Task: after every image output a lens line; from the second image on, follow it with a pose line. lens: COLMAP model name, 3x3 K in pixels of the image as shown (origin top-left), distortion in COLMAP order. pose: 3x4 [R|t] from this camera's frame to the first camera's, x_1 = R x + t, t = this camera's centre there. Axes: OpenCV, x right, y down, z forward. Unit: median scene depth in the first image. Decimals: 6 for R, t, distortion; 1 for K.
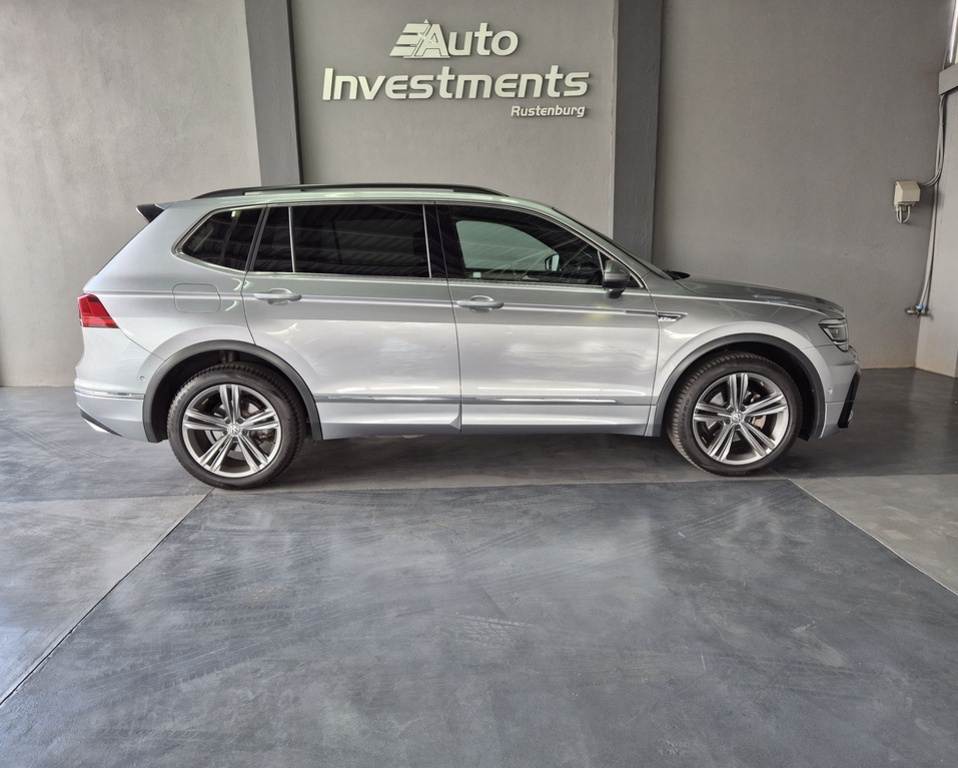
lens RADIAL K [[720.7, 0, 484.2], [0, 720.7, 400.6], [0, 0, 1]] dist [0.058191, -0.066596]
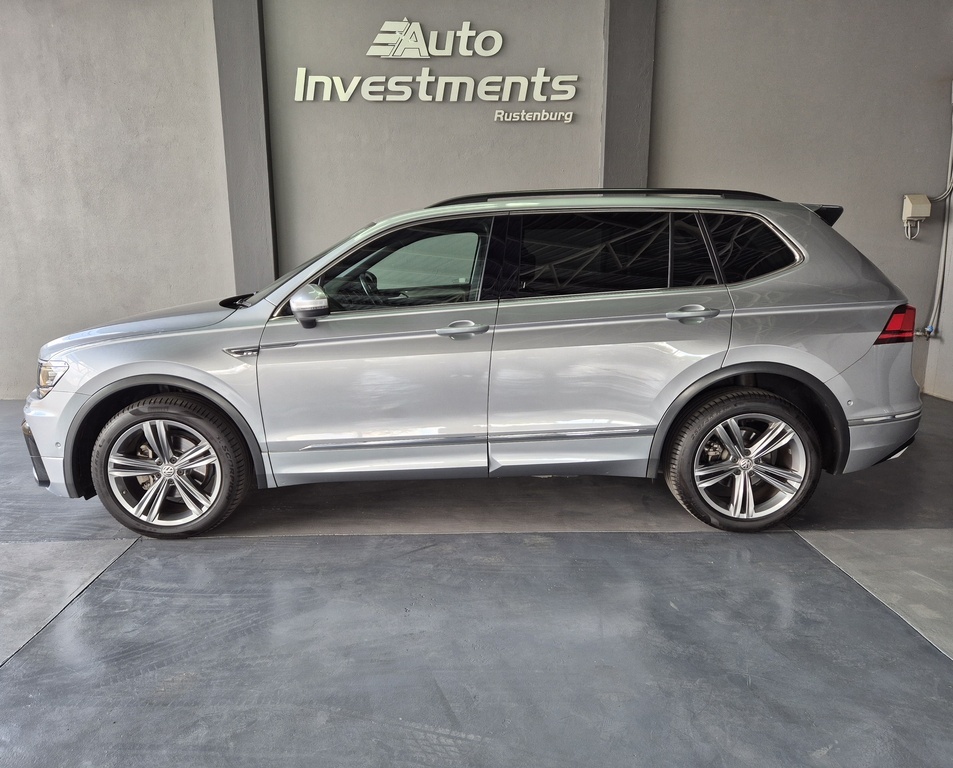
lens RADIAL K [[694.1, 0, 476.5], [0, 694.1, 384.0], [0, 0, 1]] dist [0.068715, -0.074180]
pose [[0.999888, 0.014229, -0.004545, 0.023211], [-0.014299, 0.999777, -0.015562, -0.036459], [0.004323, 0.015625, 0.999869, 0.098544]]
